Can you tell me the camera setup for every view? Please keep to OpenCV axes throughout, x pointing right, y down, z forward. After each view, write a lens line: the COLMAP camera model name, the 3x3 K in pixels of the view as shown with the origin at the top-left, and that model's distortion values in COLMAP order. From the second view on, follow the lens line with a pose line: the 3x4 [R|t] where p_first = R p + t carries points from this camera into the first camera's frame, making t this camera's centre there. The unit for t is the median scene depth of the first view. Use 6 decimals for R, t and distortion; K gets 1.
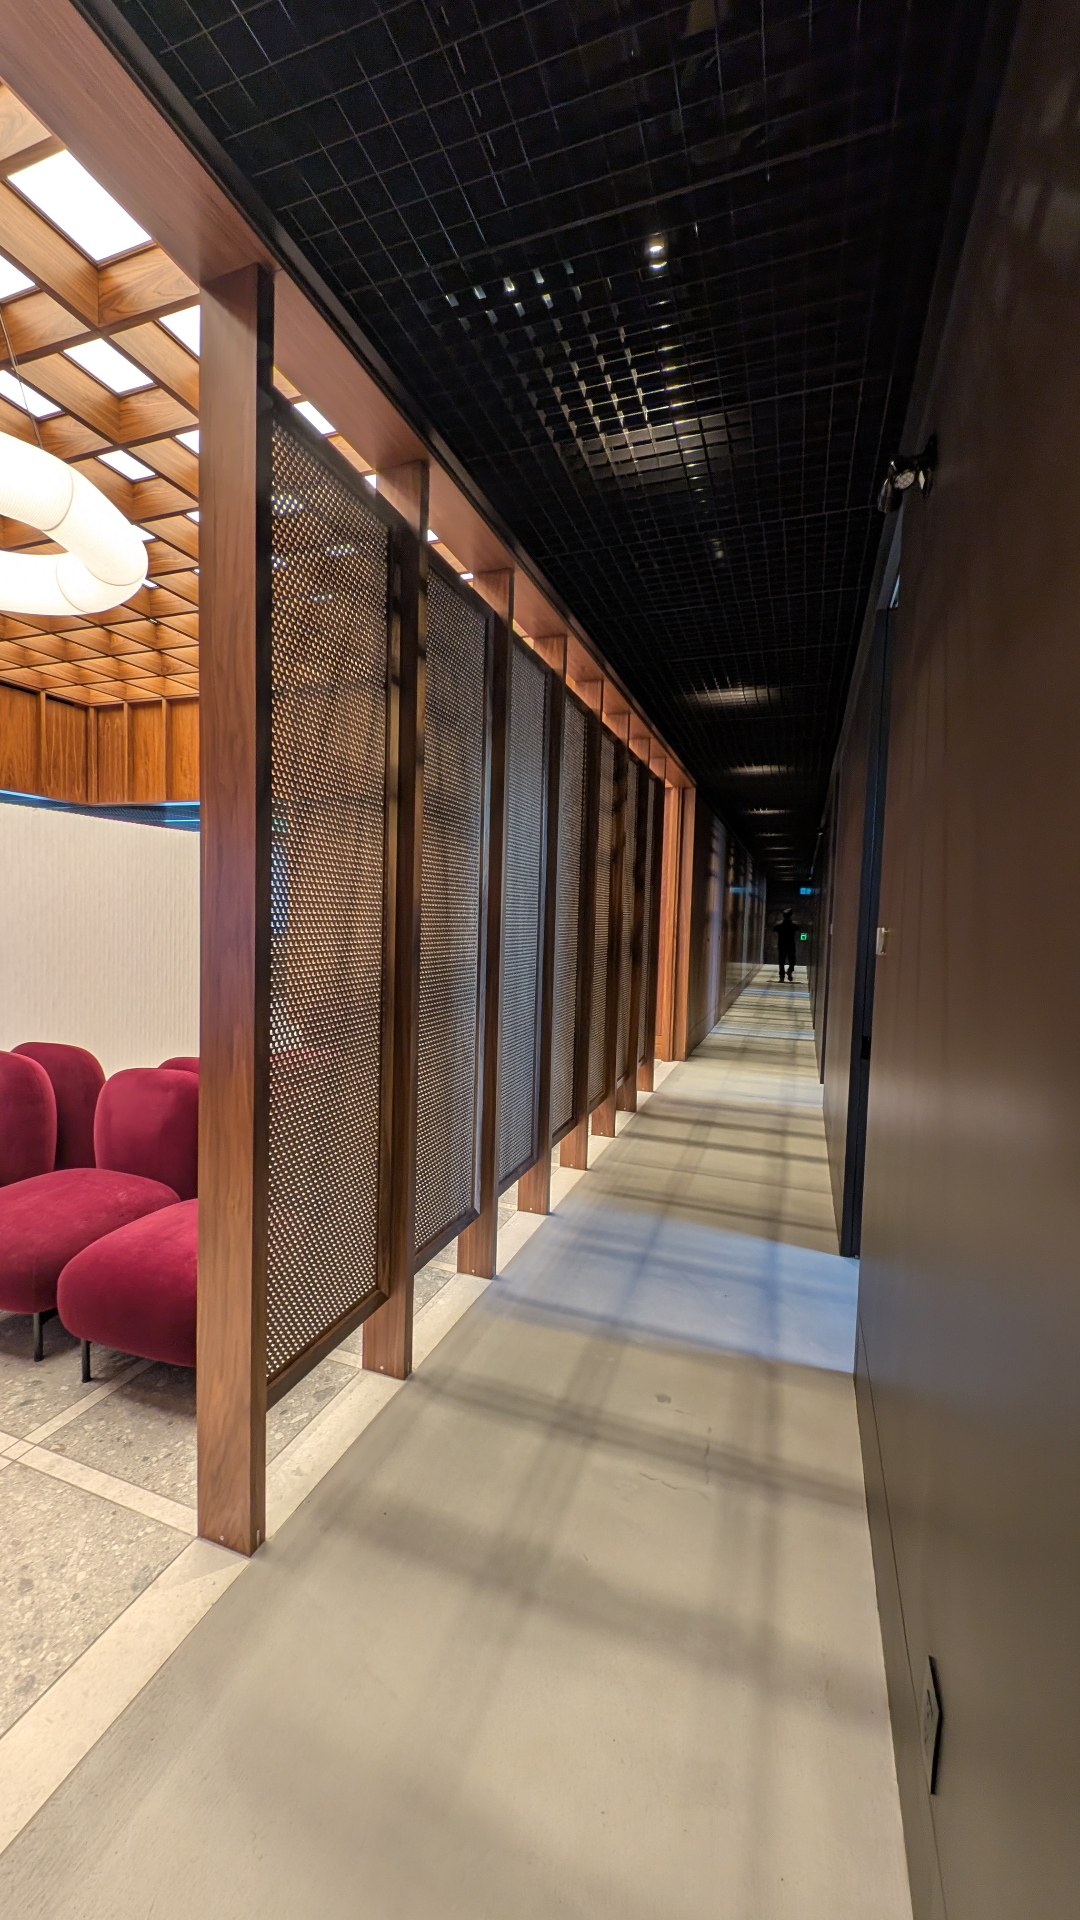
lens RADIAL K [[725.1, 0, 537.6], [0, 725.1, 951.0], [0, 0, 1]] dist [-0.000701, -0.001680]
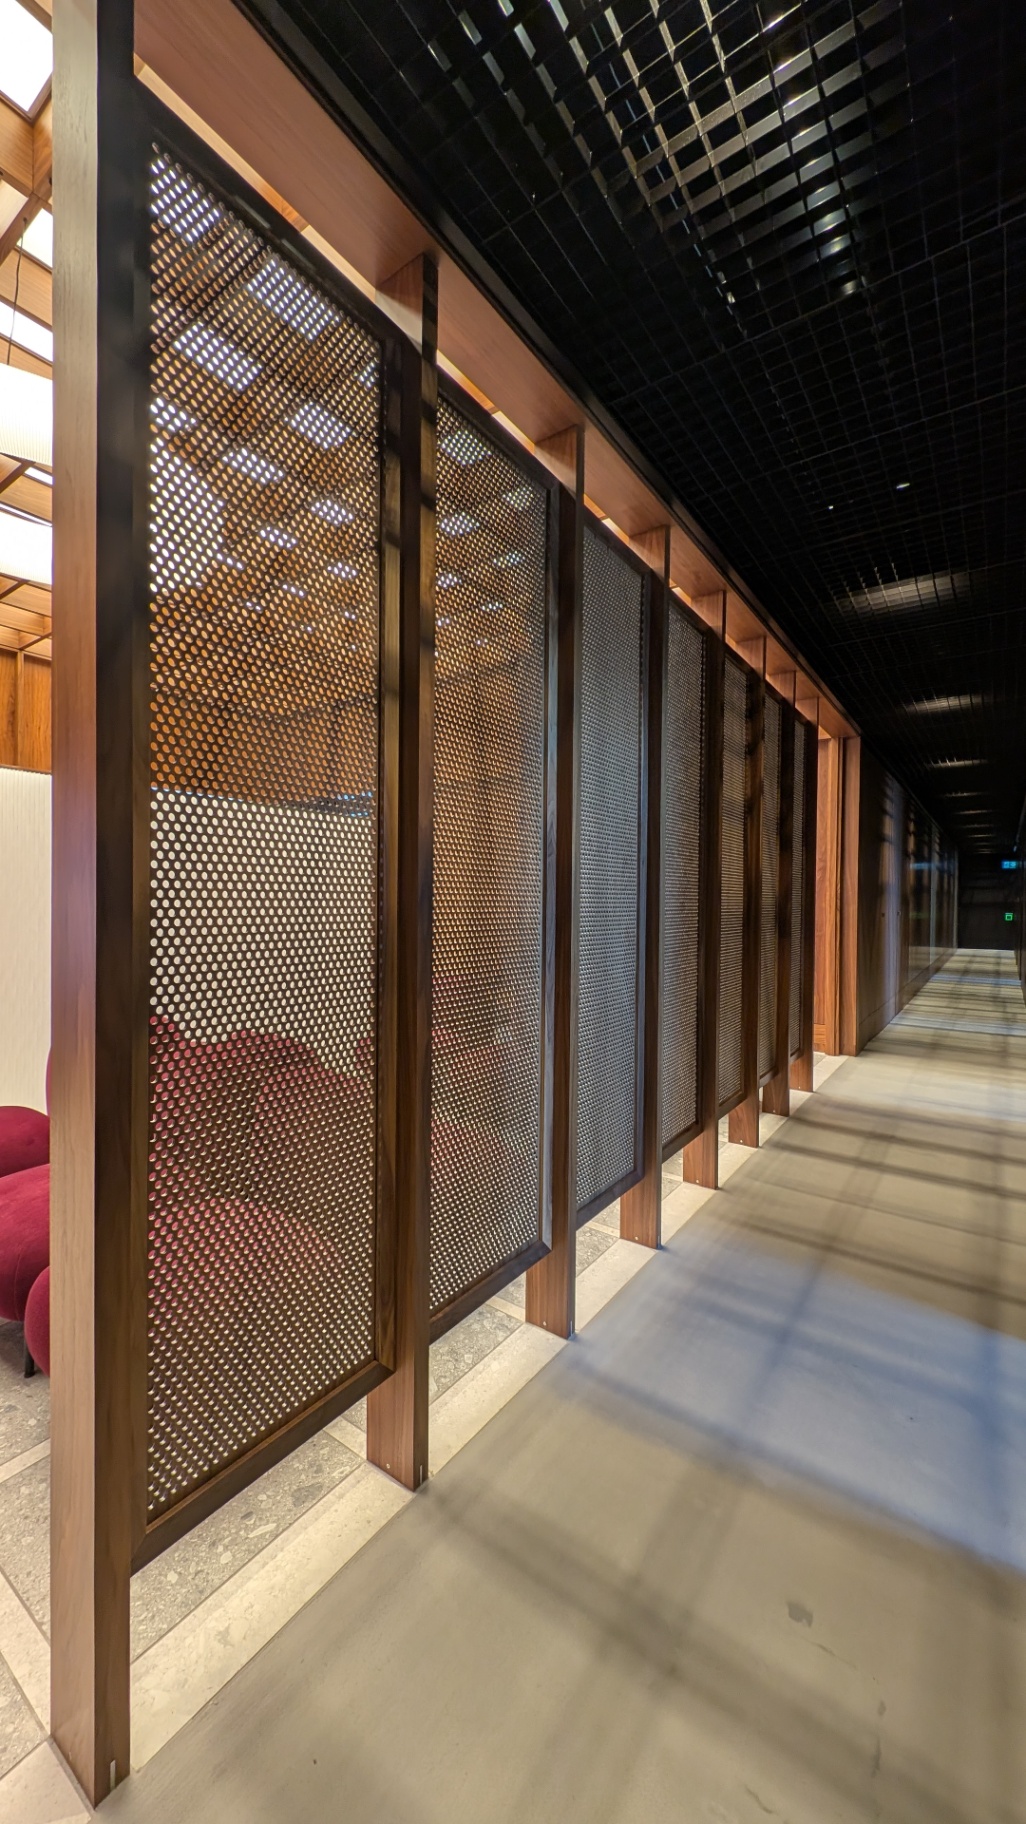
lens RADIAL K [[688.8, 0, 505.8], [0, 688.8, 905.9], [0, 0, 1]] dist [-0.000701, -0.001680]
pose [[0.961832, -0.018083, -0.273043, 0.079140], [0.004936, 0.998798, -0.048761, 0.032913], [0.273596, 0.045553, 0.960765, 0.262590]]
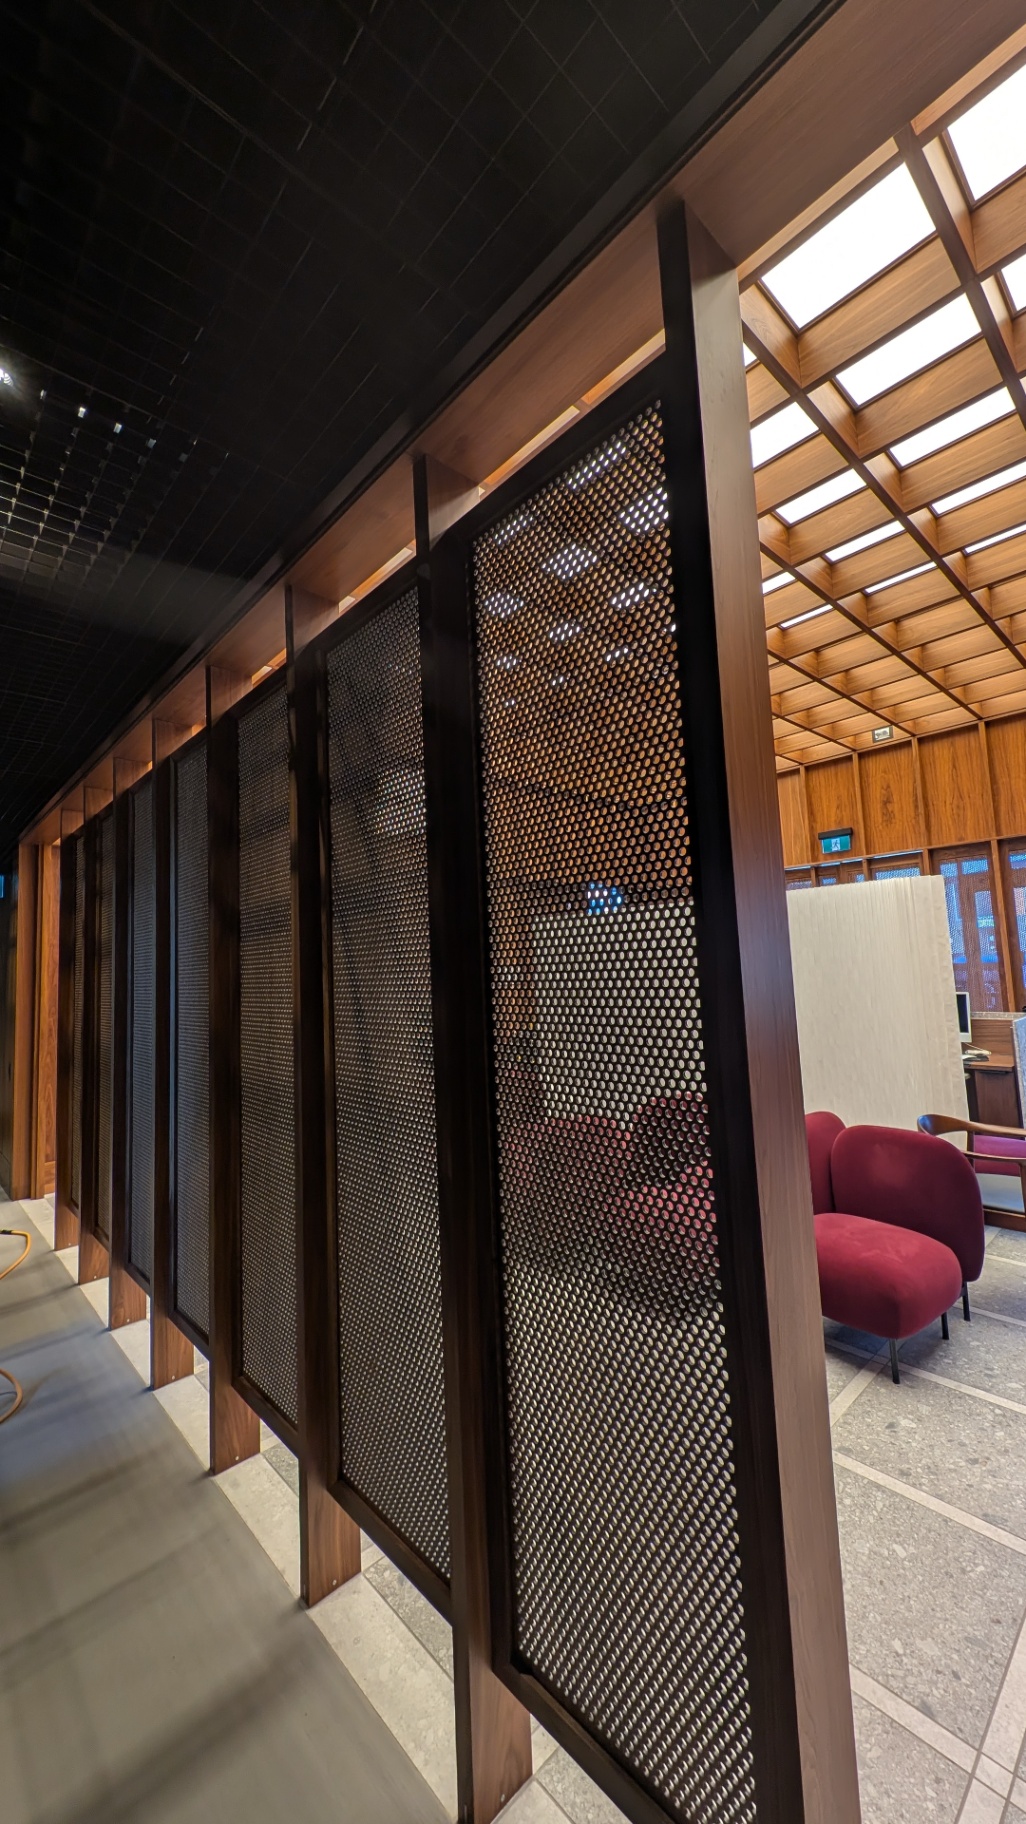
lens RADIAL K [[688.8, 0, 507.4], [0, 688.8, 908.9], [0, 0, 1]] dist [-0.000701, -0.001680]
pose [[-0.461450, -0.078583, -0.883679, 0.670193], [-0.013980, 0.996590, -0.081324, -0.143054], [0.887056, -0.025174, -0.460975, 2.076829]]
